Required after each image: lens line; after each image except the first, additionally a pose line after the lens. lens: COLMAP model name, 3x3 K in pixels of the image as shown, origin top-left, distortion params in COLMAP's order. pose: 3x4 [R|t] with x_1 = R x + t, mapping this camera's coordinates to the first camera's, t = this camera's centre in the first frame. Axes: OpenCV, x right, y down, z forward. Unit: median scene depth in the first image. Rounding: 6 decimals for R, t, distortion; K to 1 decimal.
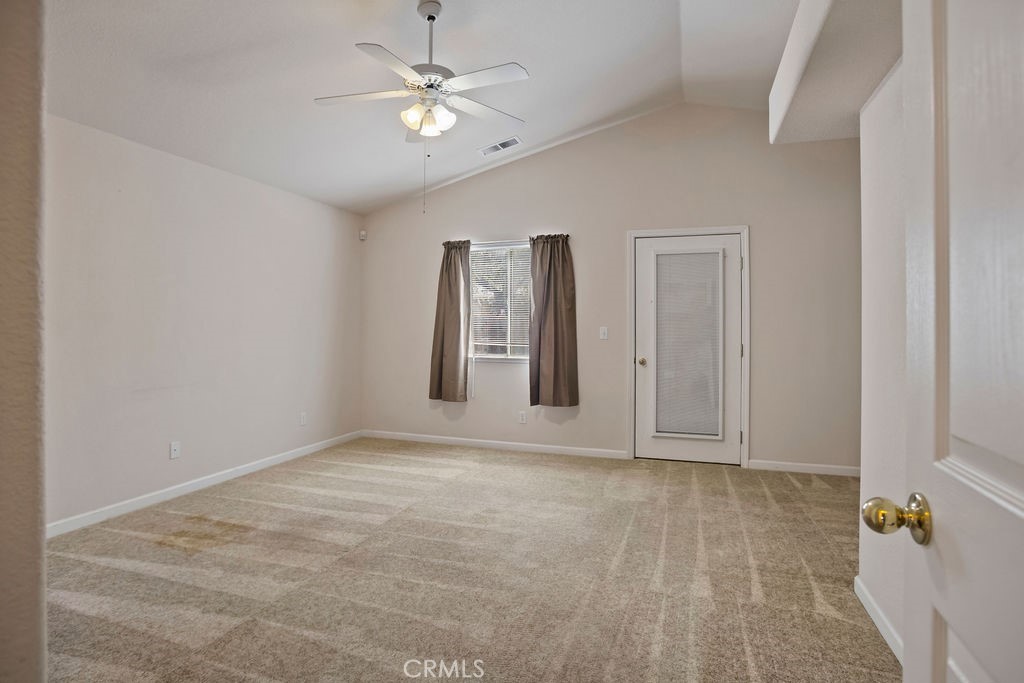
lens RADIAL K [[498.0, 0, 515.8], [0, 498.0, 325.1], [0, 0, 1]] dist [-0.071612, 0.032184]
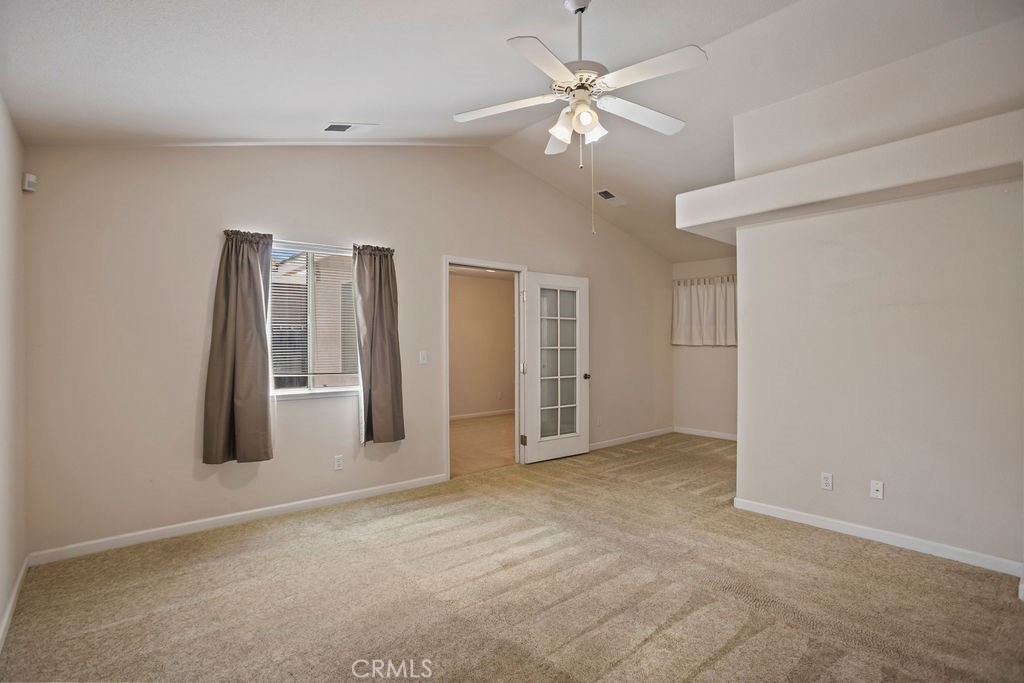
lens RADIAL K [[481.5, 0, 512.0], [0, 481.5, 341.5], [0, 0, 1]] dist [-0.069501, 0.028508]
pose [[0.538733, -0.000112, 0.842476, -0.503184], [0.000859, 1.000000, -0.000416, -0.014032], [-0.842476, 0.000948, 0.538733, 0.341651]]
